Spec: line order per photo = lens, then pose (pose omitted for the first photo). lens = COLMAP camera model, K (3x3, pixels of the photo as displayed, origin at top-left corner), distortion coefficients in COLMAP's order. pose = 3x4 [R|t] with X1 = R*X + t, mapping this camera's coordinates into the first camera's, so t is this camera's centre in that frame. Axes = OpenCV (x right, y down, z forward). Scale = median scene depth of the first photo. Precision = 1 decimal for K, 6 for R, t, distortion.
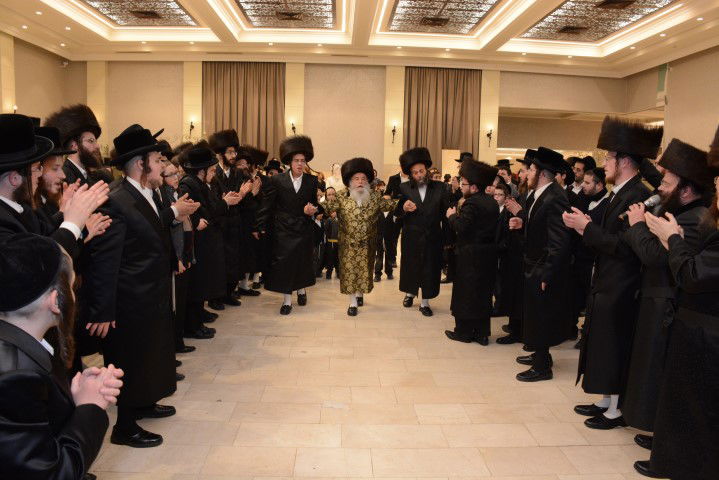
lens RADIAL K [[531.9, 0, 359.5], [0, 531.9, 240.0], [0, 0, 1]] dist [-0.053966, 0.000606]
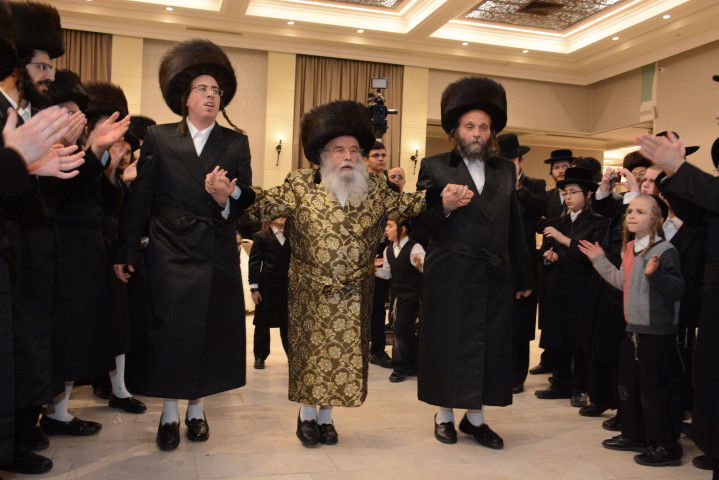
lens RADIAL K [[694.9, 0, 359.5], [0, 694.9, 240.0], [0, 0, 1]] dist [0.072681, -0.005644]
pose [[0.975773, 0.014652, 0.218295, -0.035583], [0.007223, 0.995054, -0.099074, 0.007227], [-0.218667, 0.098251, 0.970841, 0.139717]]
